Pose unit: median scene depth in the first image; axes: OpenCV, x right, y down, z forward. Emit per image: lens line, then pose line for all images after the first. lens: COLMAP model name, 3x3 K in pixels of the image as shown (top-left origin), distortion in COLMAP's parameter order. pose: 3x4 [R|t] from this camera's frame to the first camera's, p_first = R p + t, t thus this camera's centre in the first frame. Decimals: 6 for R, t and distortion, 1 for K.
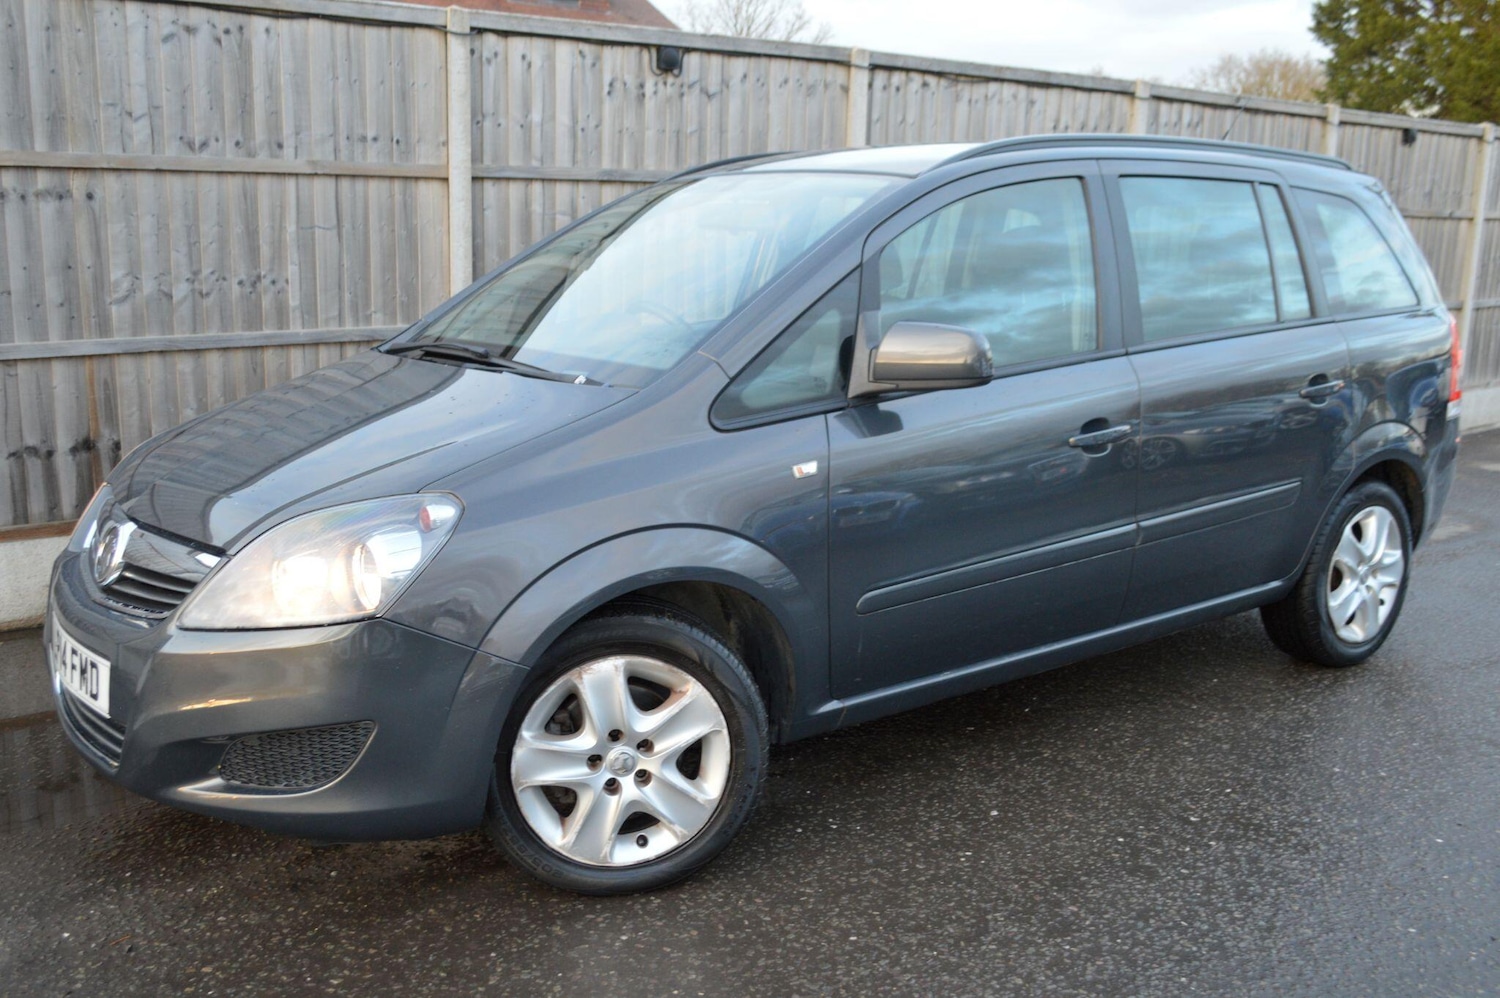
lens RADIAL K [[1395.6, 0, 752.8], [0, 1395.6, 506.9], [0, 0, 1]] dist [-0.024222, -0.002271]
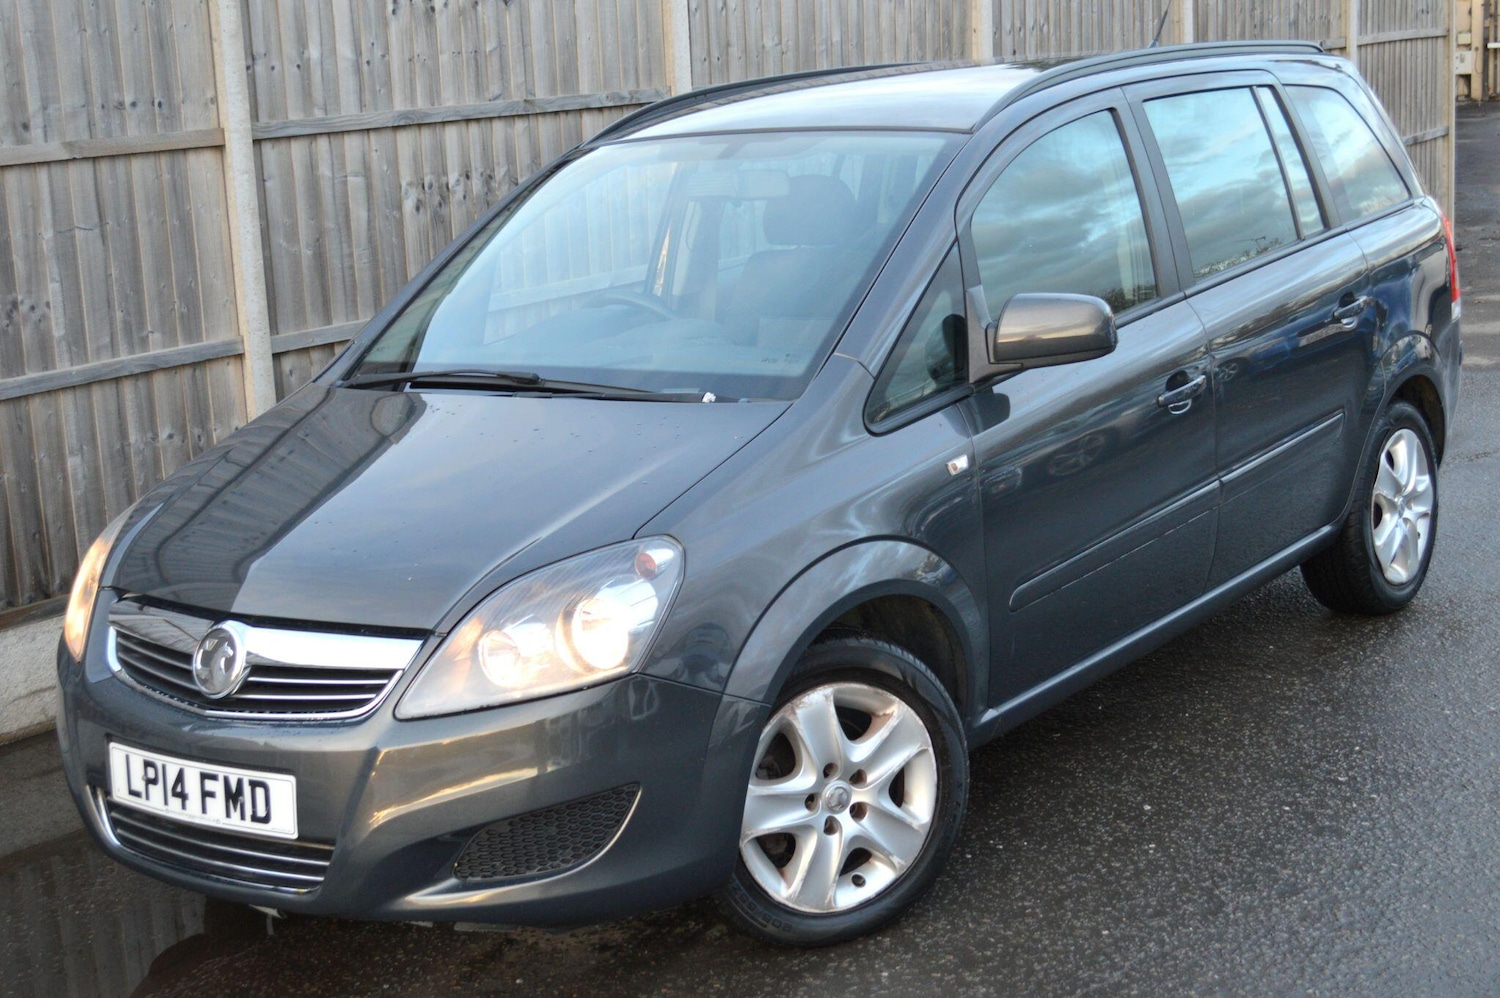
lens RADIAL K [[2210.0, 0, 774.0], [0, 2210.0, 500.9], [0, 0, 1]] dist [-0.029889, -0.053683]
pose [[0.959794, -0.127657, 0.249996, -0.301028], [0.128747, 0.991604, 0.012061, -0.024027], [-0.249437, 0.020610, 0.968172, -0.270674]]
